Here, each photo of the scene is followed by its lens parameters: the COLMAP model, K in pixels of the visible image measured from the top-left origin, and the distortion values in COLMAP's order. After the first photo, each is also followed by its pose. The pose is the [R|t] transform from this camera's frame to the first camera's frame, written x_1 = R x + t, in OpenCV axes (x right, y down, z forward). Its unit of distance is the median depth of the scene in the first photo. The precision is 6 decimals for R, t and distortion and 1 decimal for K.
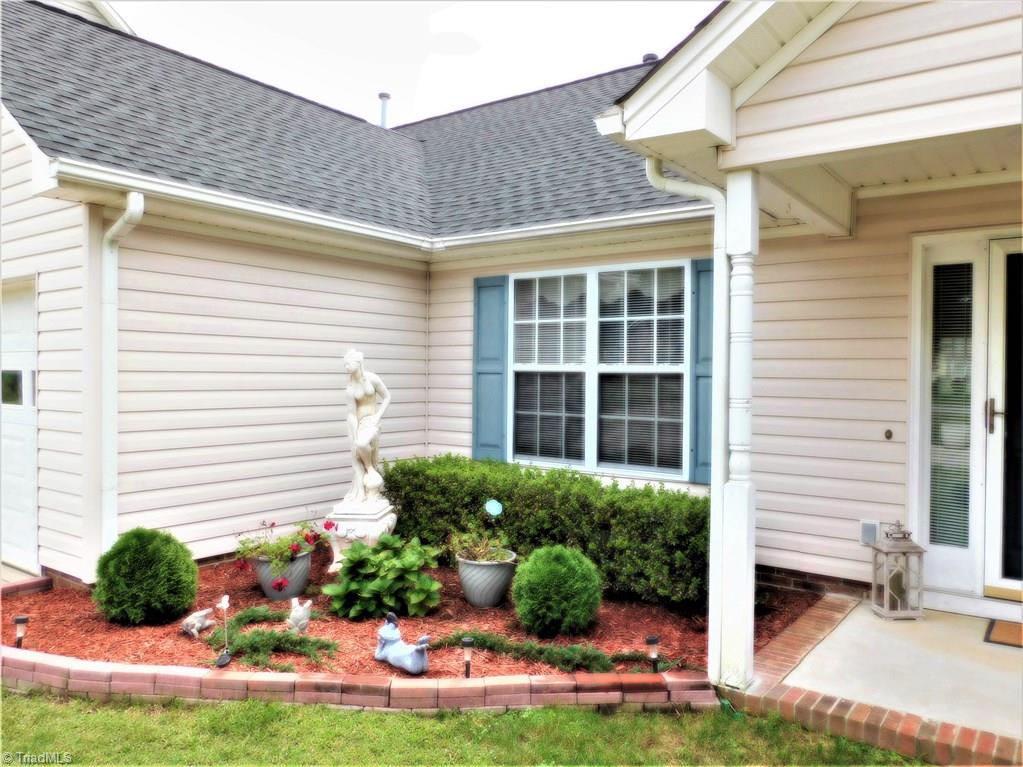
lens RADIAL K [[763.0, 0, 511.5], [0, 763.0, 383.5], [0, 0, 1]] dist [-0.003874, -0.007936]
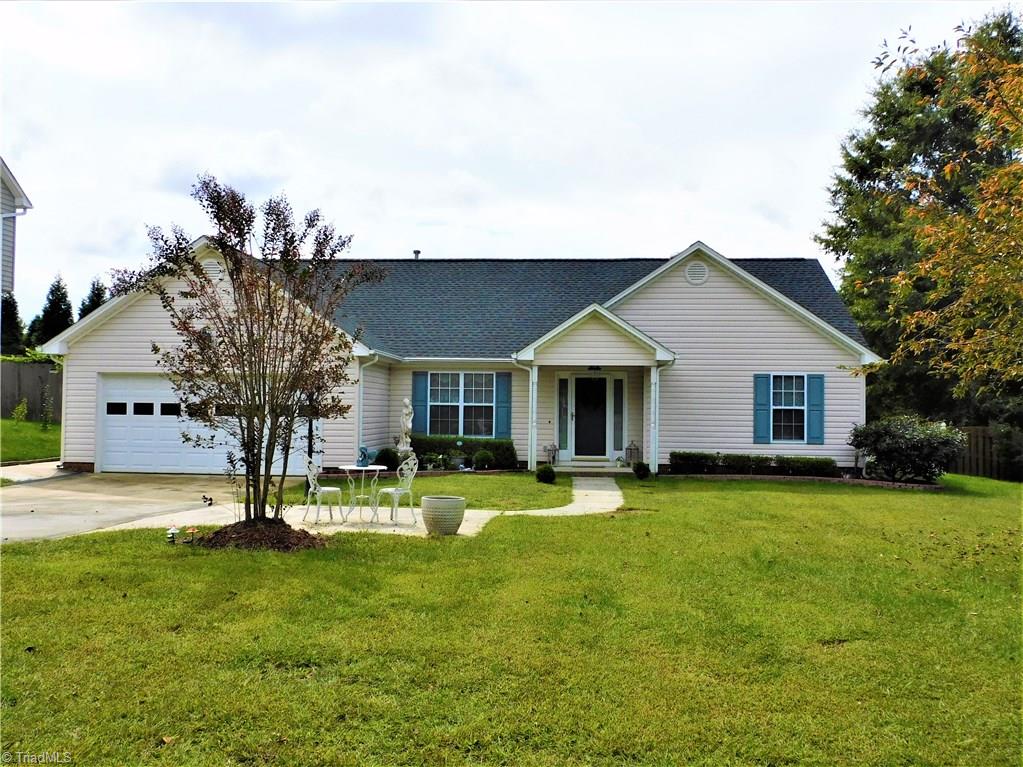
lens RADIAL K [[839.9, 0, 511.5], [0, 839.9, 383.5], [0, 0, 1]] dist [0.077854, 0.000461]
pose [[0.844487, 0.014427, 0.535382, -2.094101], [0.004615, 0.999404, -0.034211, 0.018300], [-0.535556, 0.031361, 0.843917, -2.681849]]
